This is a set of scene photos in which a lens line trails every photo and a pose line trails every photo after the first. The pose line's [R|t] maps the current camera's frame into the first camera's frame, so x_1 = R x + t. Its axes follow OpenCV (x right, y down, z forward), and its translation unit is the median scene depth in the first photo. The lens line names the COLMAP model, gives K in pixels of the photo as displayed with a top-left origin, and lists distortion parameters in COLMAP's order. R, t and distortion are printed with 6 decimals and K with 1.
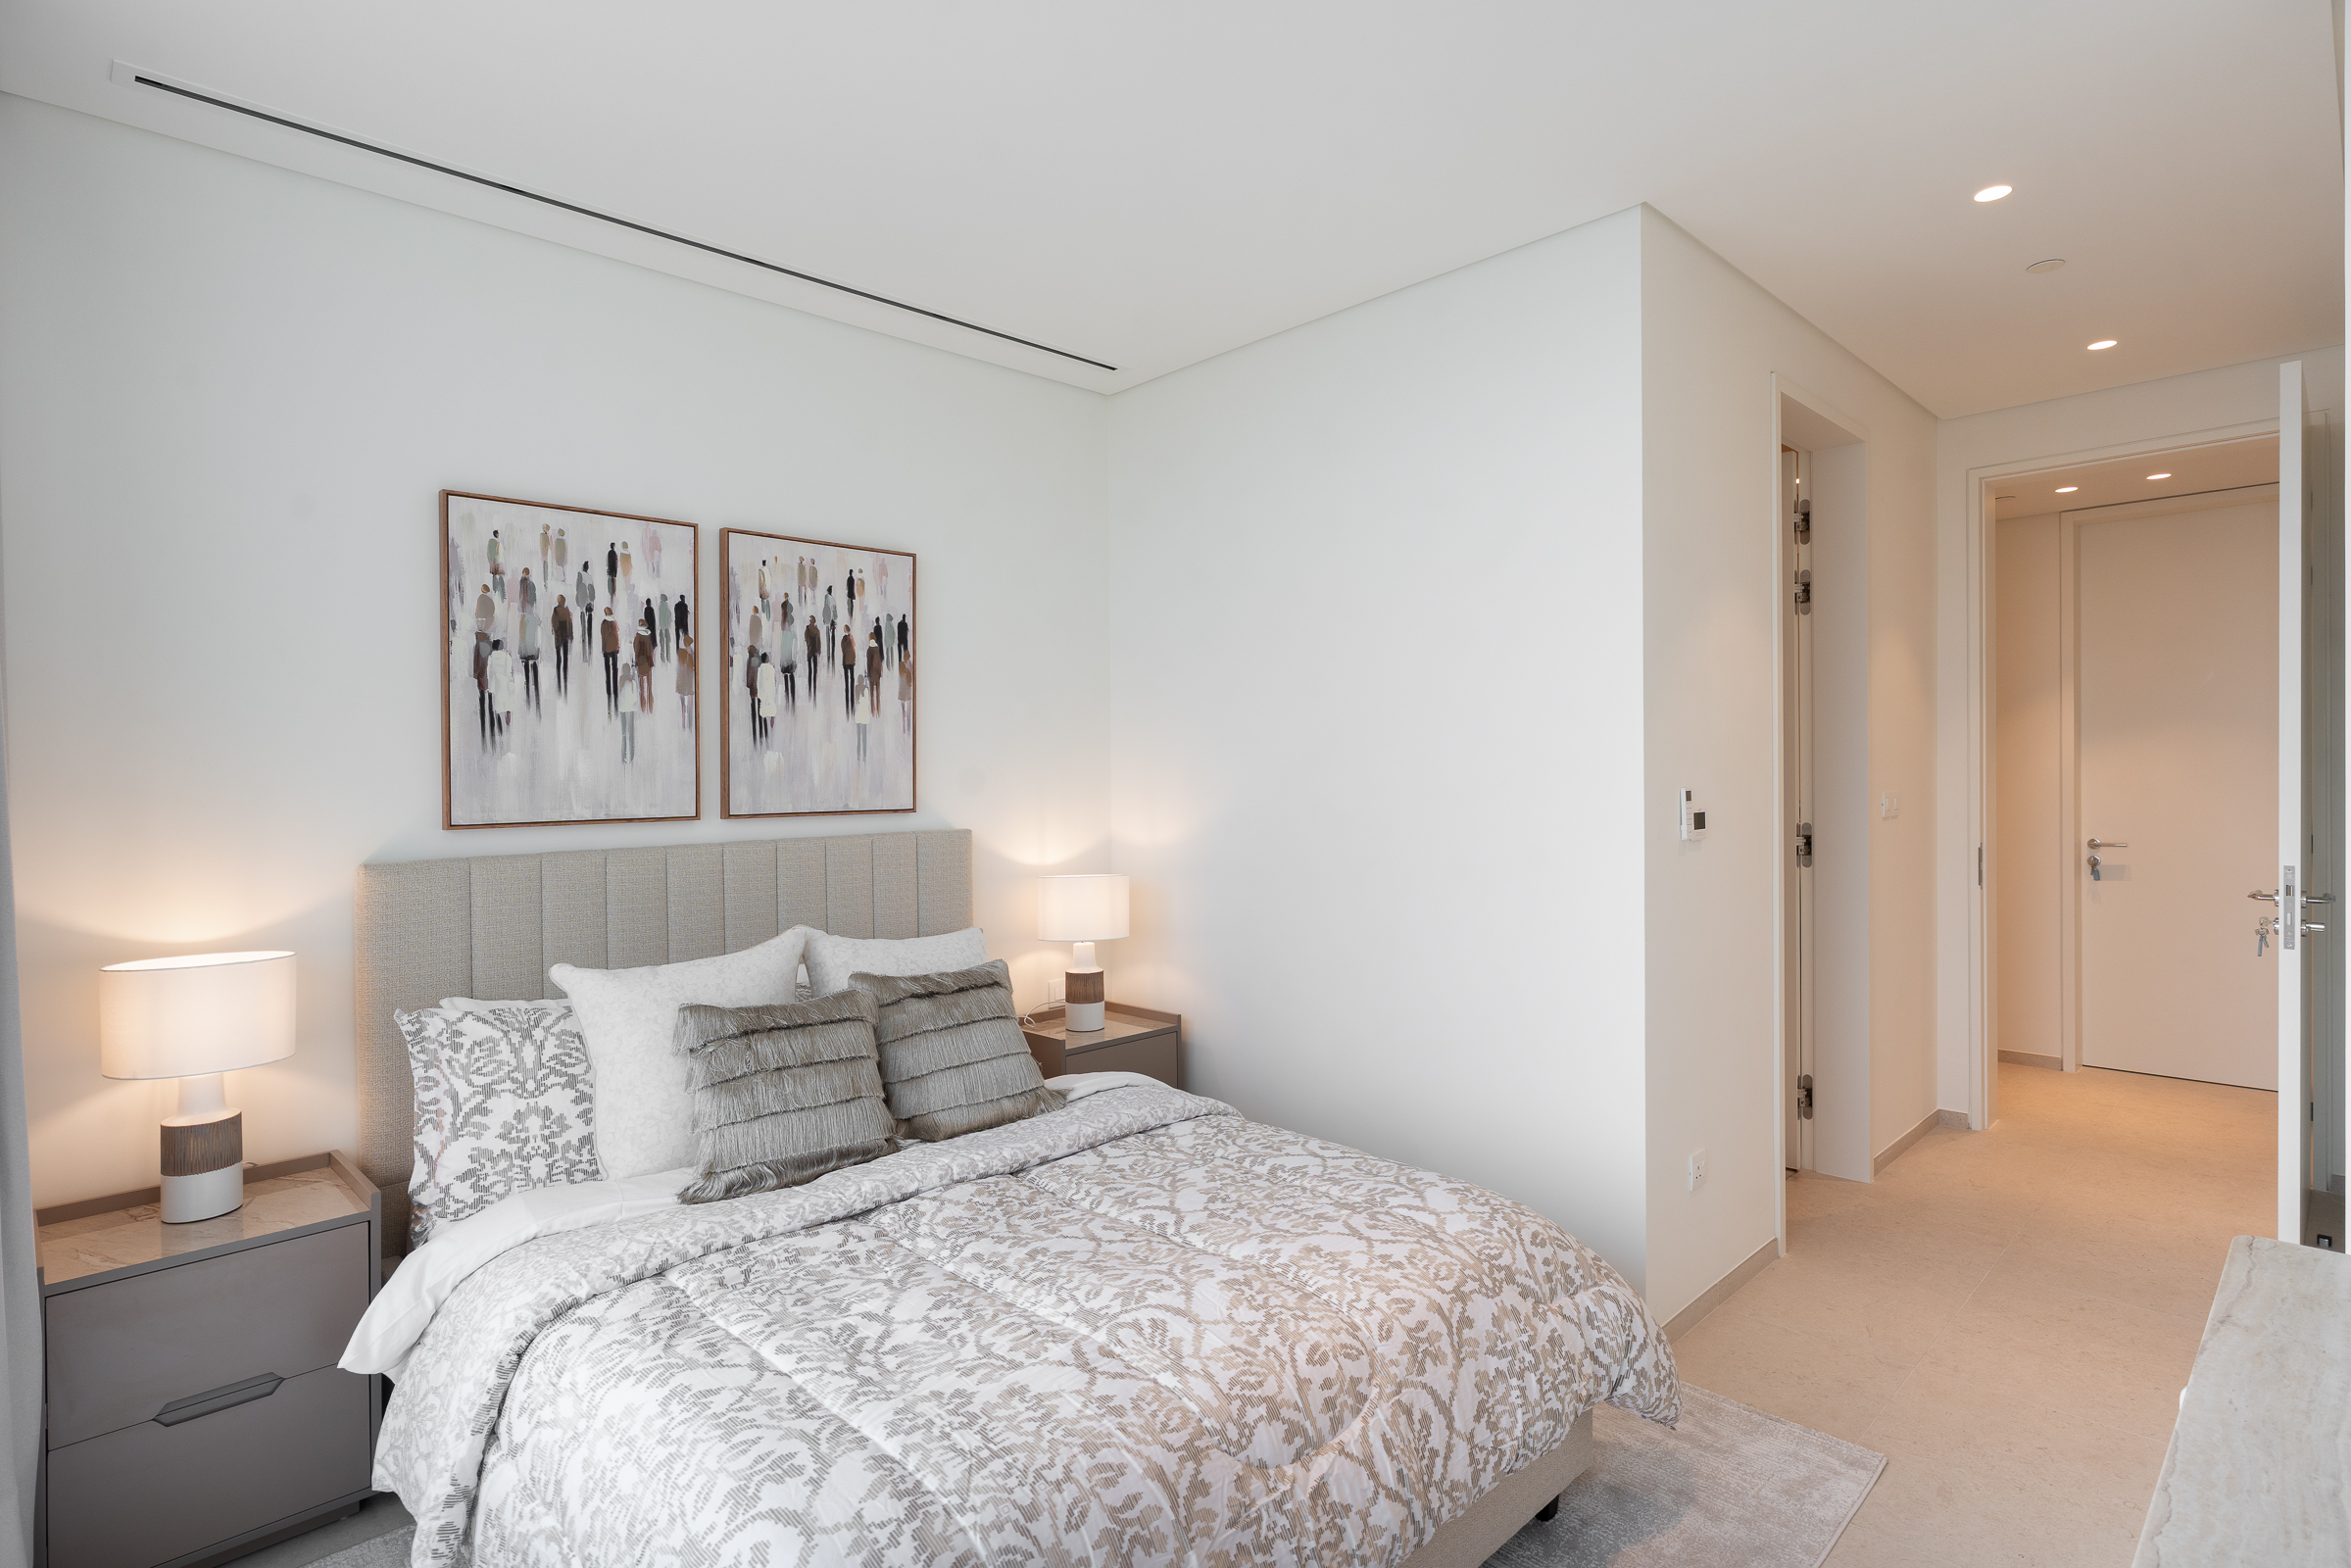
lens RADIAL K [[1205.4, 0, 1168.0], [0, 1205.4, 780.2], [0, 0, 1]] dist [-0.004514, 0.000742]
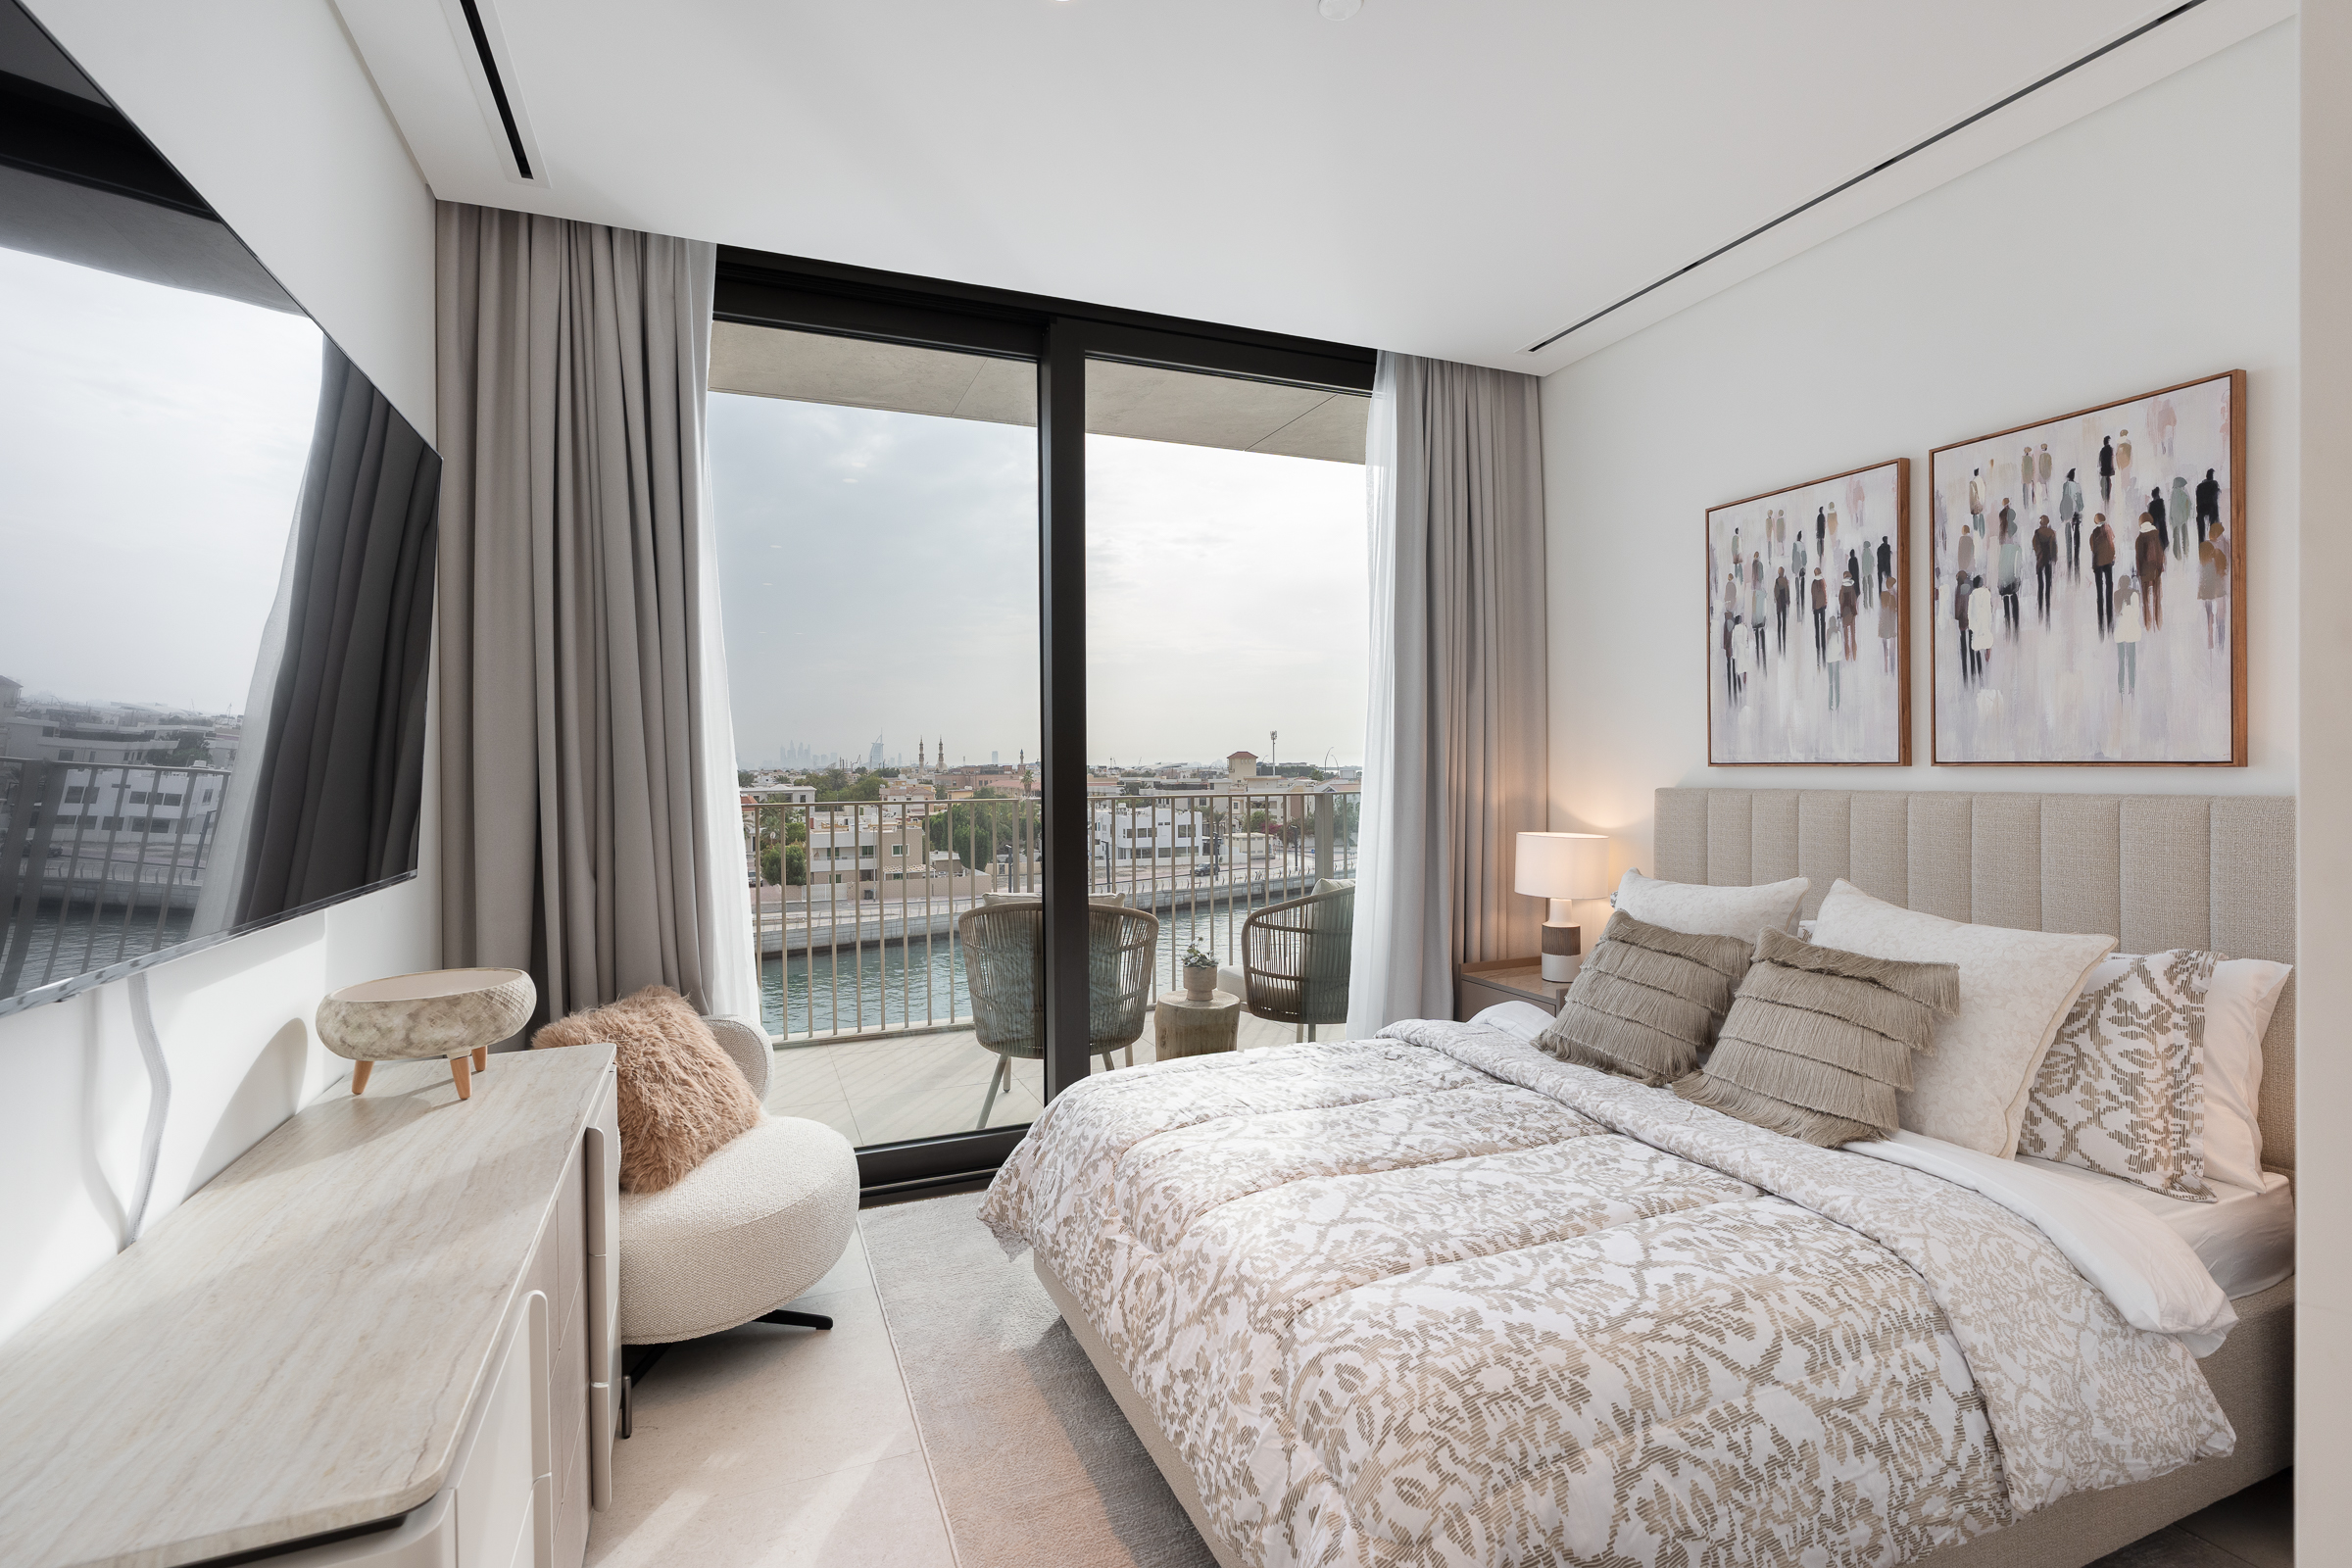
lens RADIAL K [[1087.0, 0, 1178.0], [0, 1087.0, 778.7], [0, 0, 1]] dist [-0.005985, 0.003157]
pose [[-0.376704, 0.035700, -0.925645, 0.637038], [0.014853, 0.999361, 0.032498, 0.006447], [0.926214, -0.001507, -0.376994, 0.793029]]
